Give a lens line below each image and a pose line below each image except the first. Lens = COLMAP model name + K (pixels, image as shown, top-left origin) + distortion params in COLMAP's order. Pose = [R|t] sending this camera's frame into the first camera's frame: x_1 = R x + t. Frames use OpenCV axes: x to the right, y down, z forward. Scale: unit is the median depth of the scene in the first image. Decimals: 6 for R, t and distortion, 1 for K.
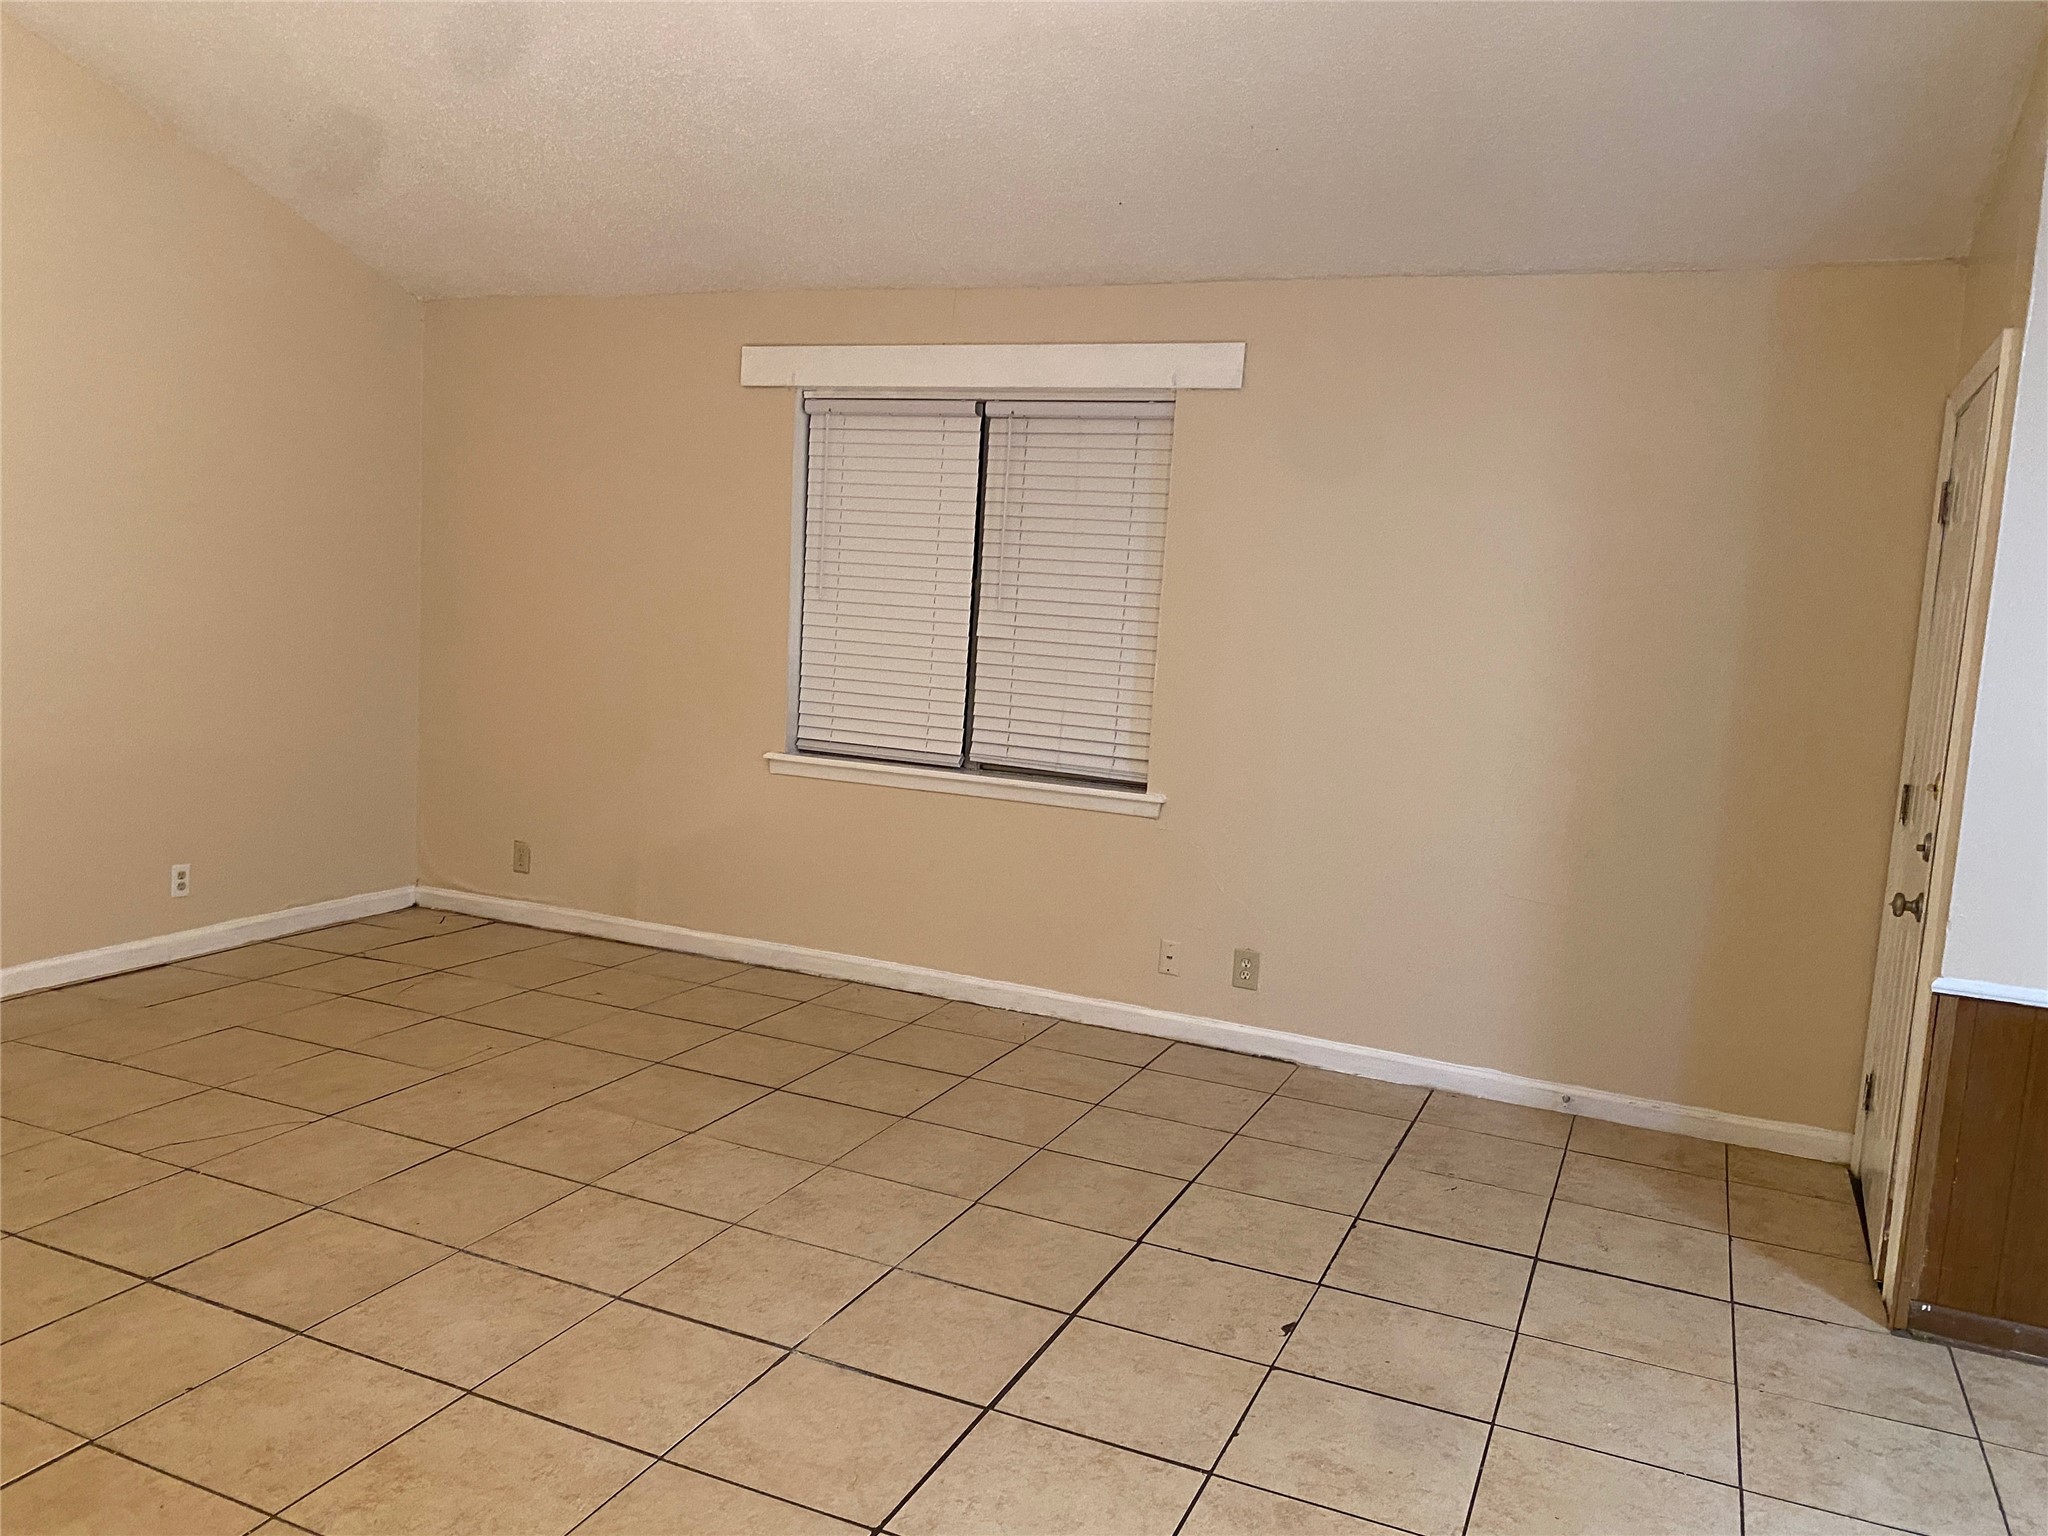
lens RADIAL K [[1533.0, 0, 1020.8], [0, 1533.0, 776.7], [0, 0, 1]] dist [0.106389, -0.139501]
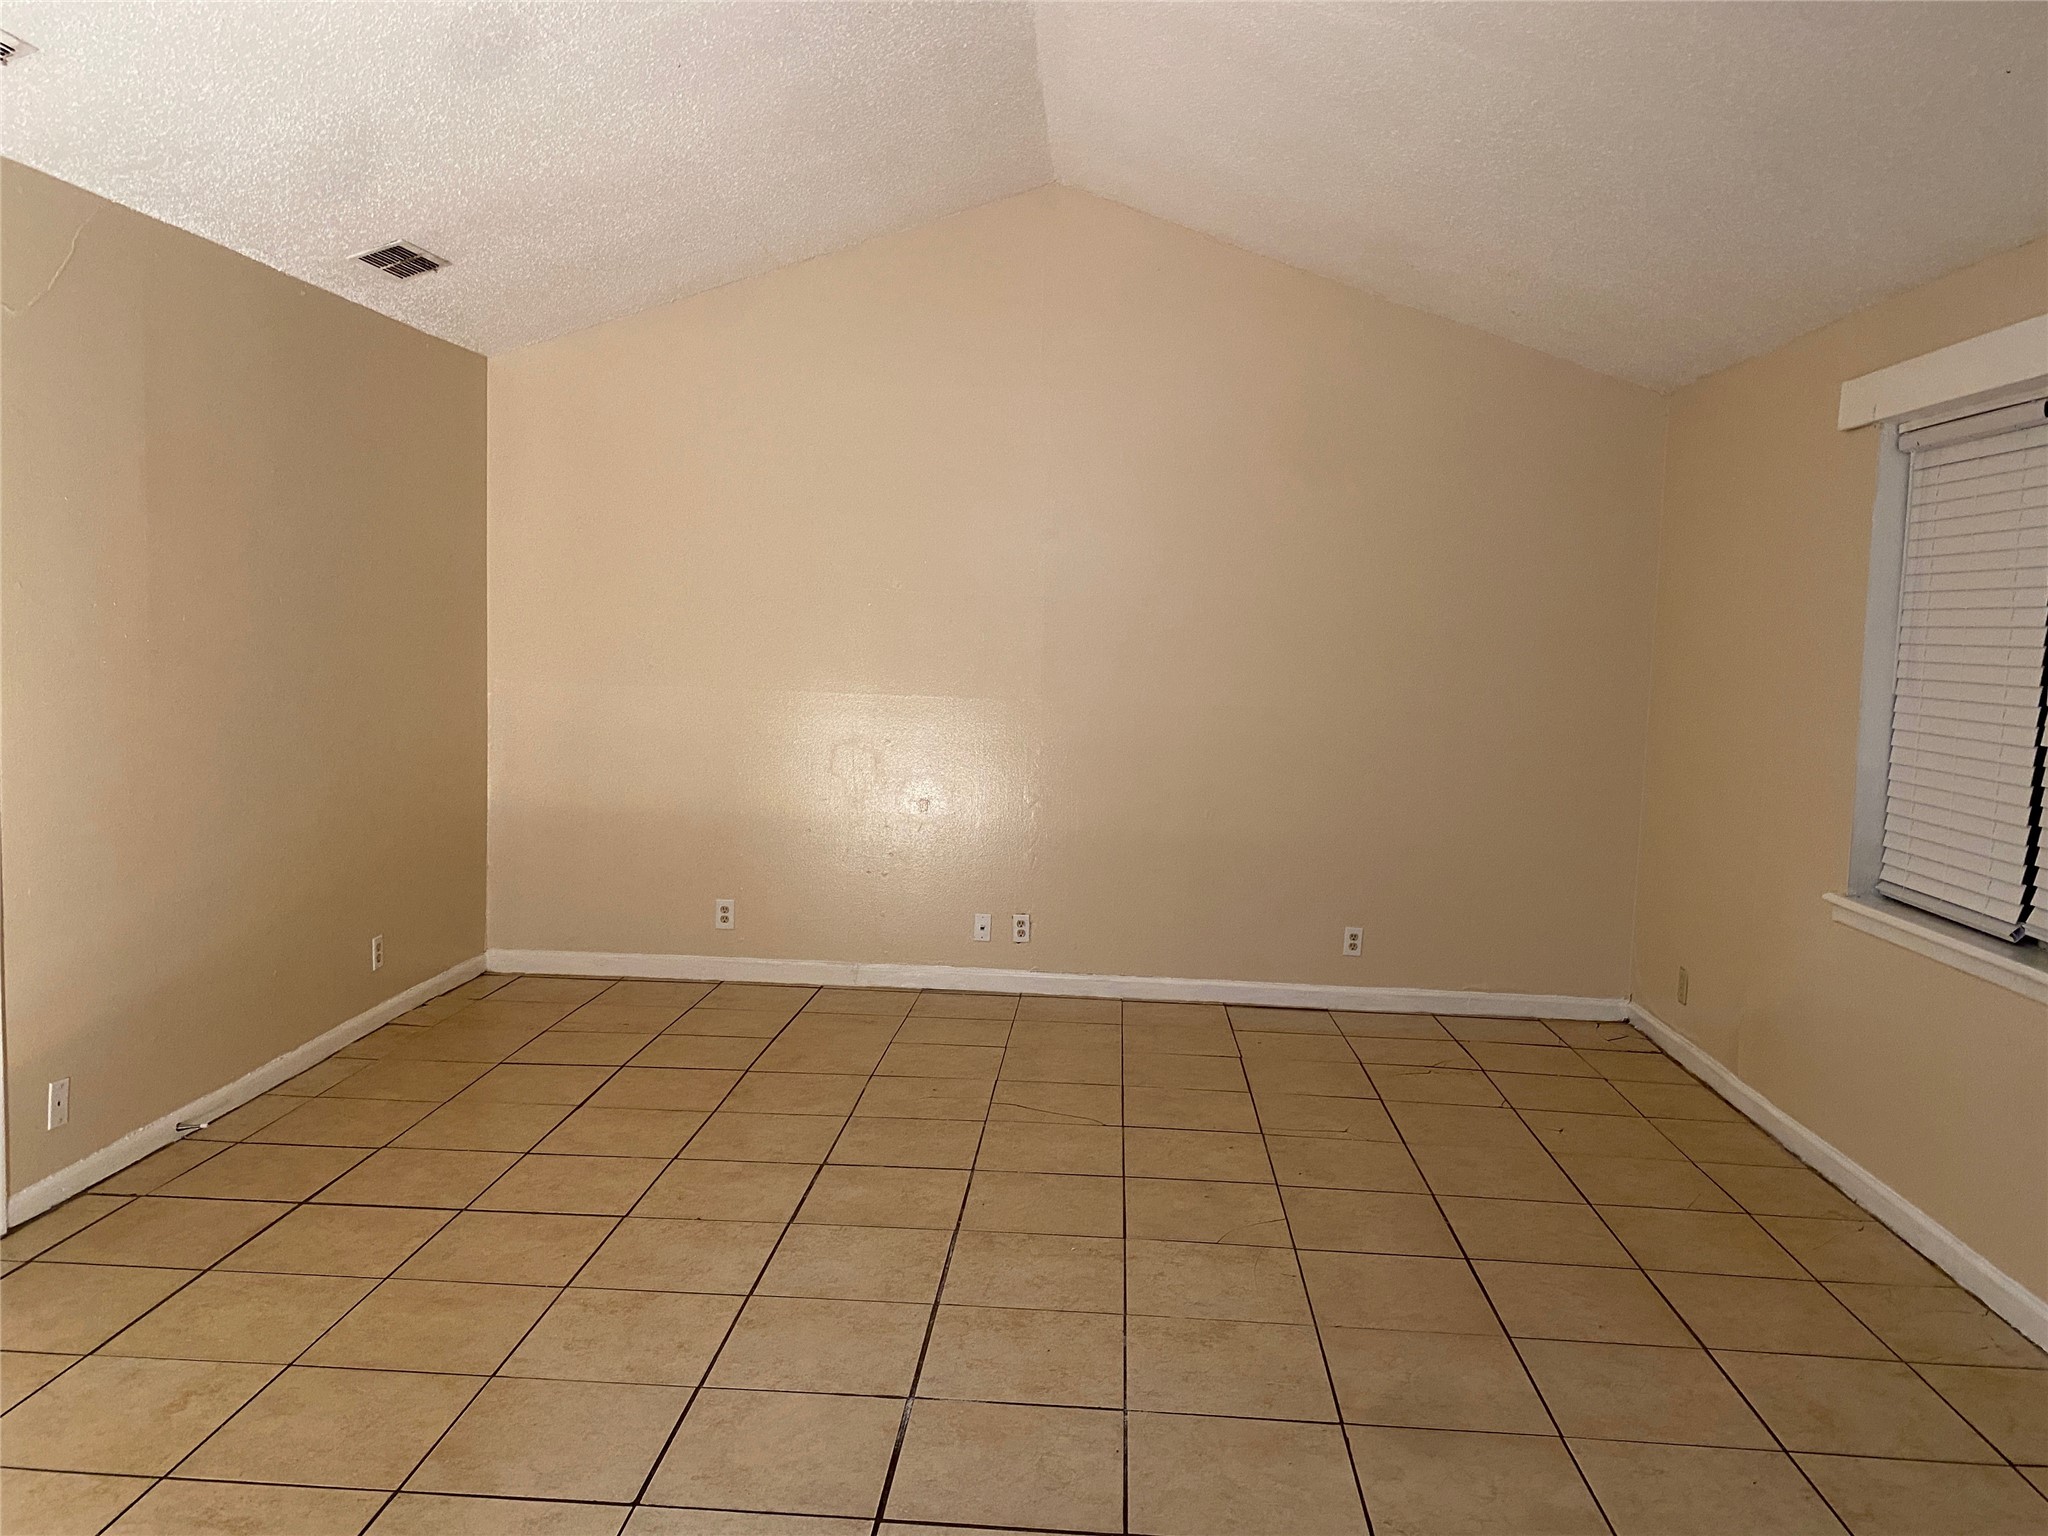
lens RADIAL K [[1565.1, 0, 1028.9], [0, 1565.1, 778.3], [0, 0, 1]] dist [0.030342, -0.033855]
pose [[0.359026, 0.047979, -0.932093, 0.465149], [-0.128203, 0.991747, 0.001668, -0.024717], [0.924480, 0.118898, 0.362214, 0.370711]]
